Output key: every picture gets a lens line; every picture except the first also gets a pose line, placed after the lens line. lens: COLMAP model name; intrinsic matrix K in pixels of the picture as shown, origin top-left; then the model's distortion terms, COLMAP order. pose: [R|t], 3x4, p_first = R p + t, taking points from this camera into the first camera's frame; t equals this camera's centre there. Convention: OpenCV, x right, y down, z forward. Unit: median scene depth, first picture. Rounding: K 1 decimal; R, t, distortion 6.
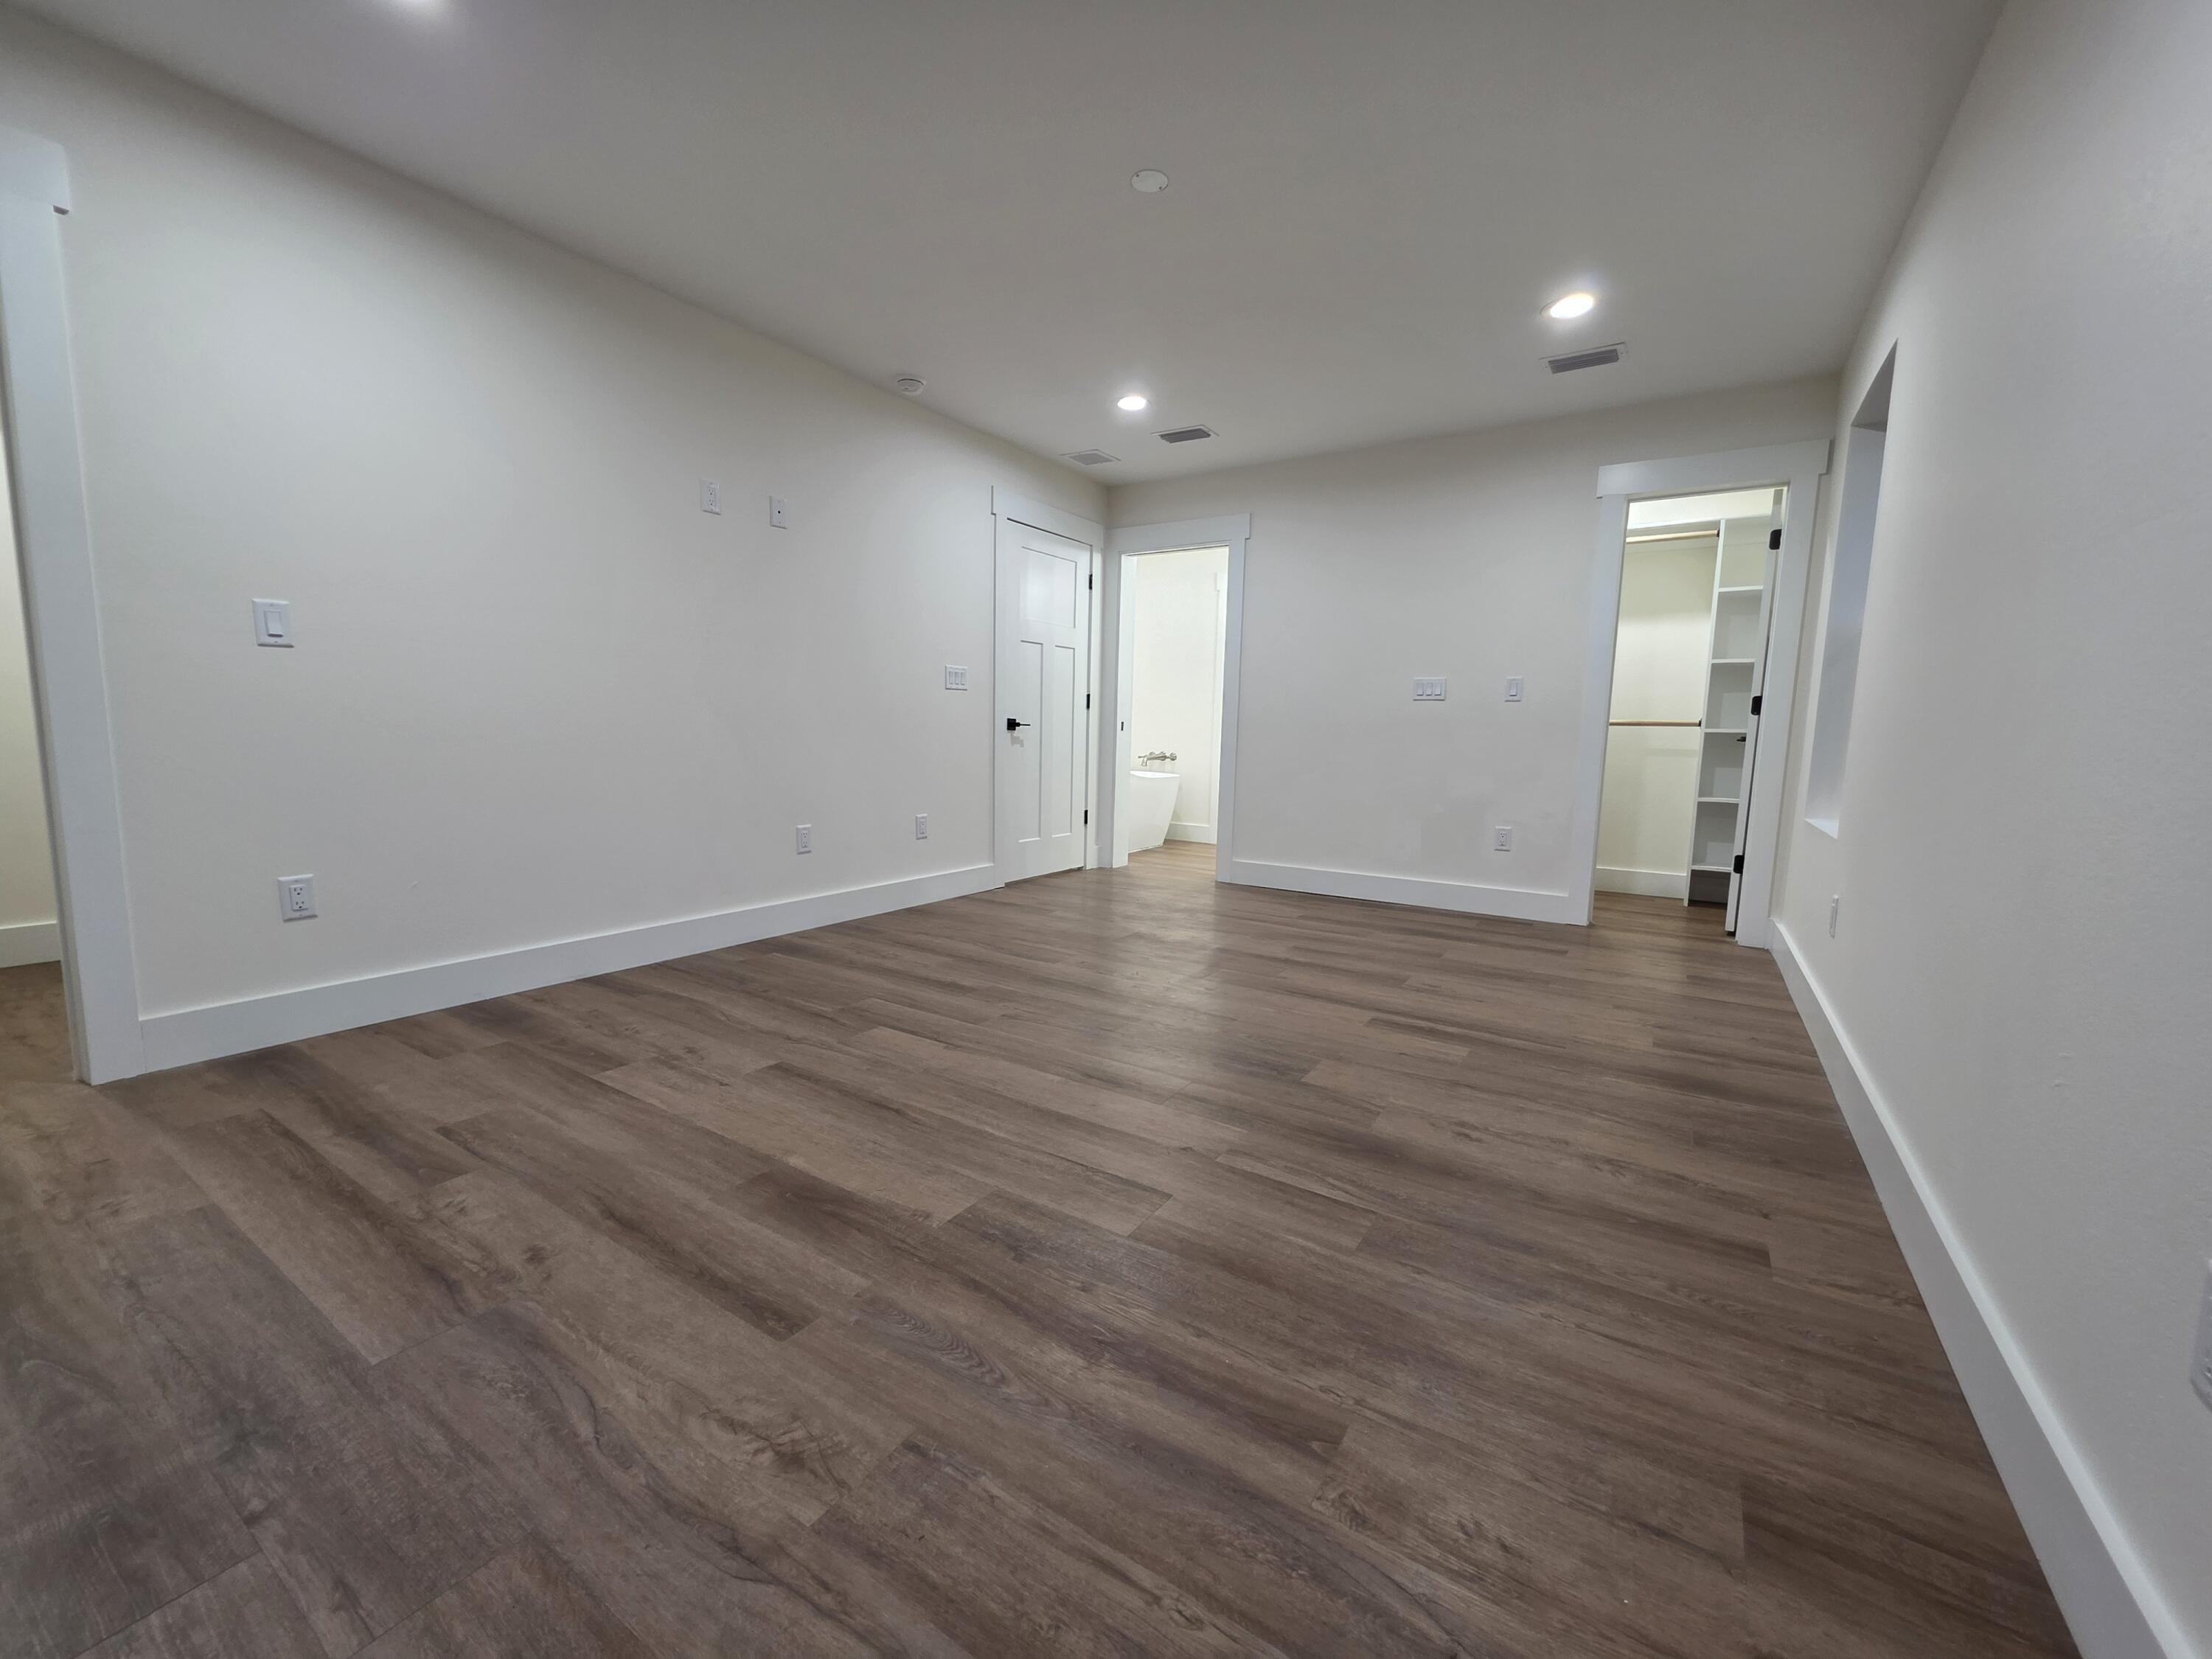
lens RADIAL K [[879.7, 0, 1106.0], [0, 879.7, 829.5], [0, 0, 1]] dist [0.002538, 0.000099]
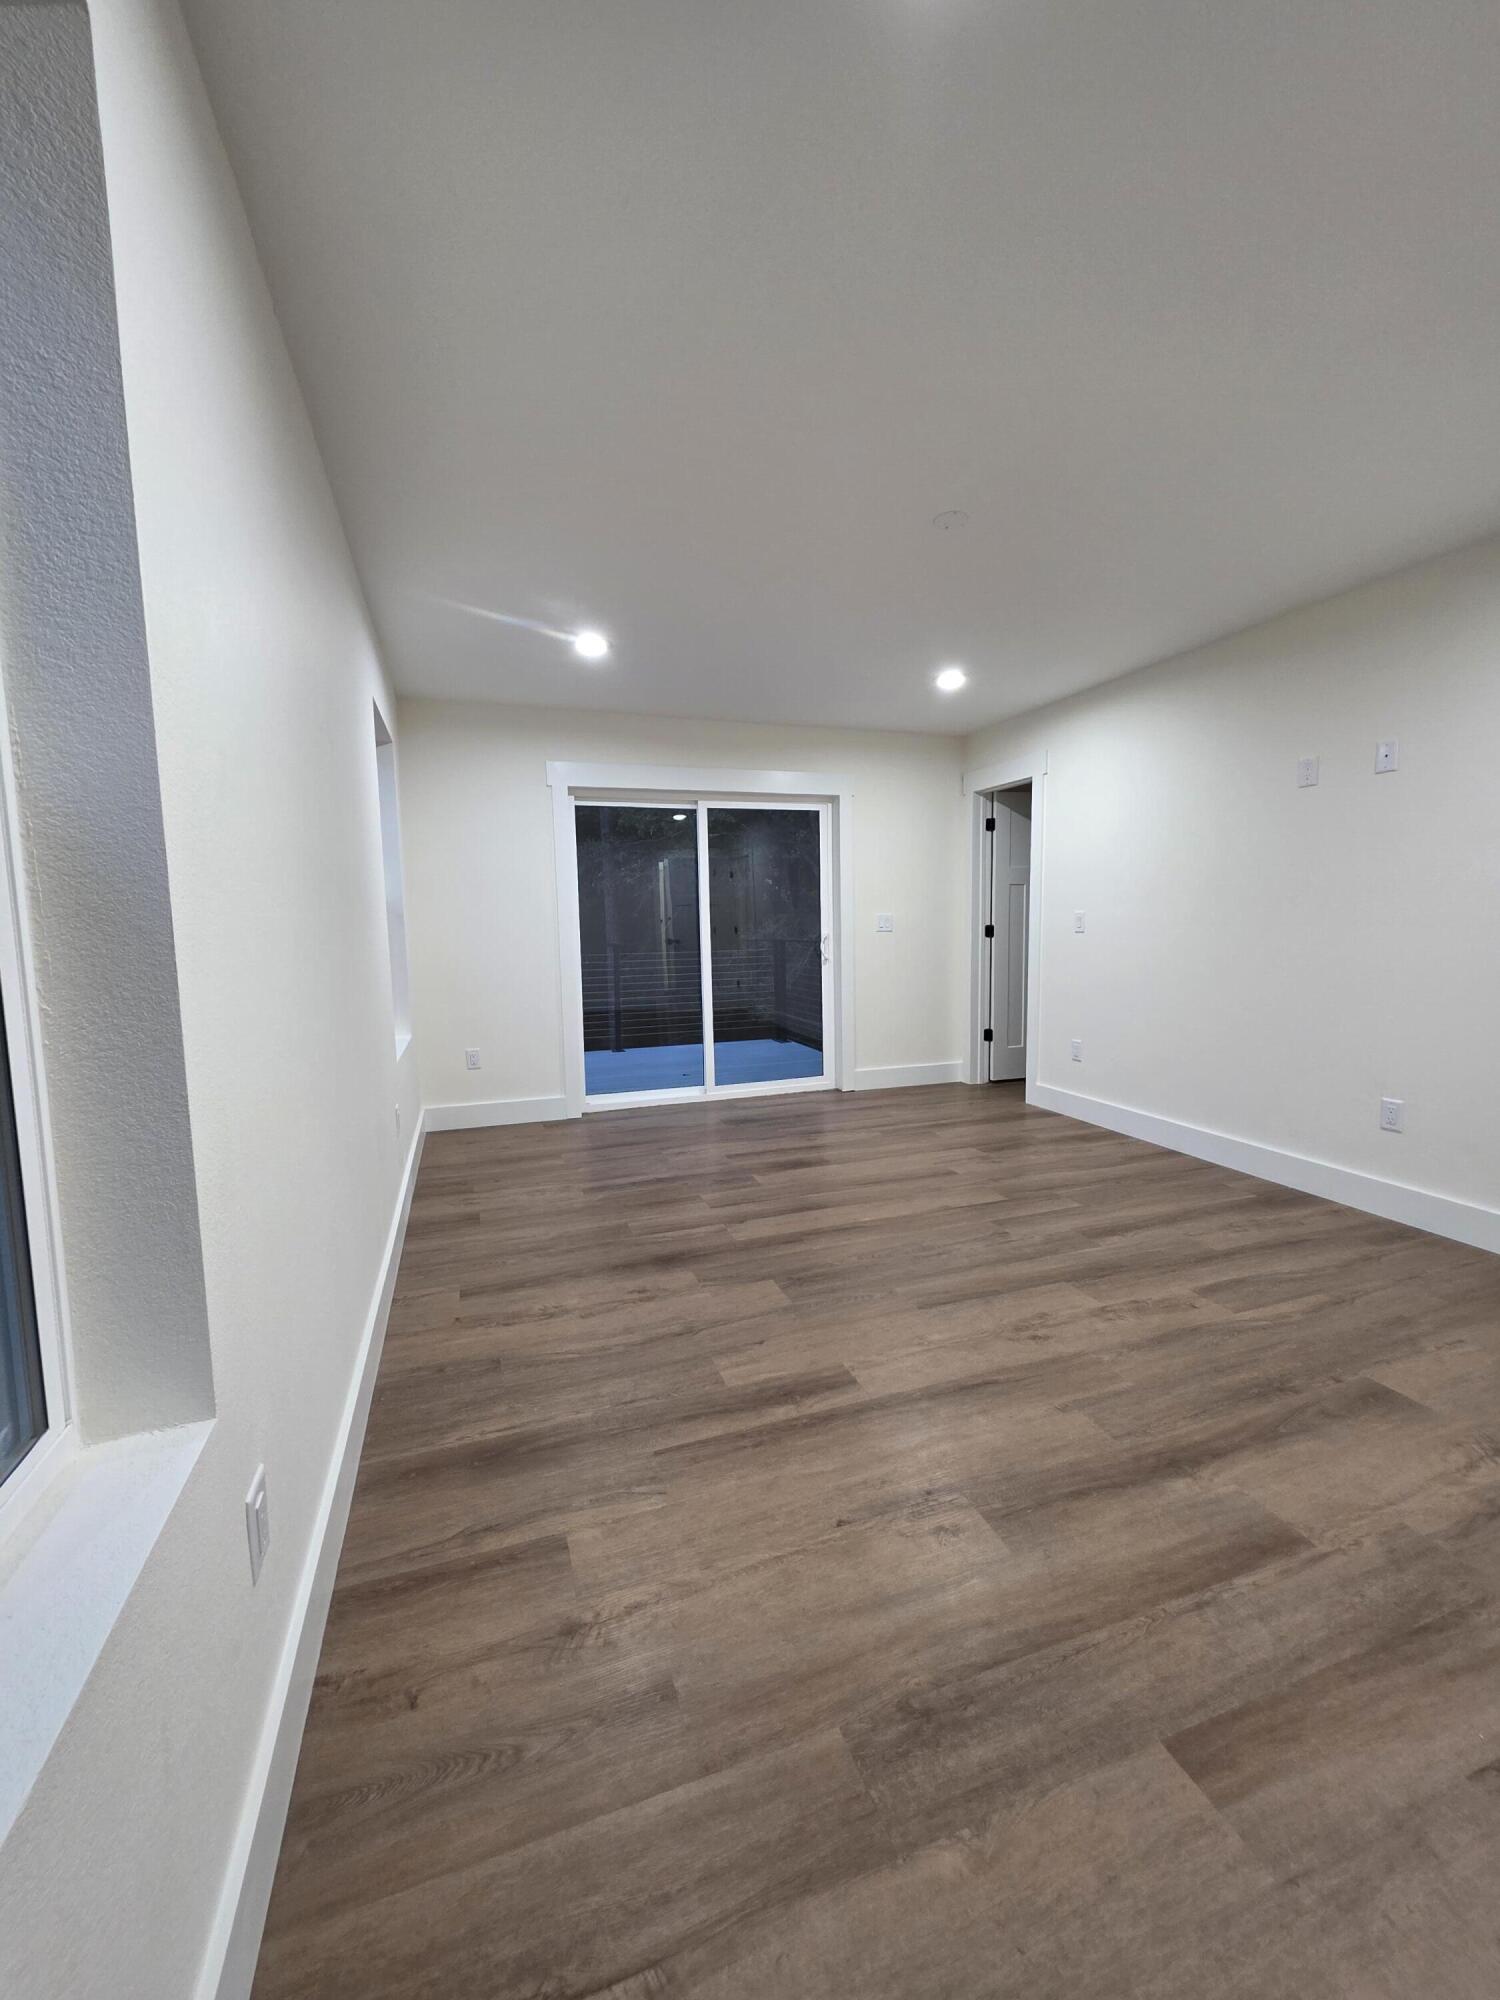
lens RADIAL K [[795.4, 0, 750.0], [0, 795.4, 1000.0], [0, 0, 1]] dist [0.002538, 0.000099]
pose [[-0.609411, 0.068245, -0.789912, 1.314189], [-0.089059, 0.984091, 0.153729, -0.330341], [0.787837, 0.164033, -0.593638, 1.874984]]
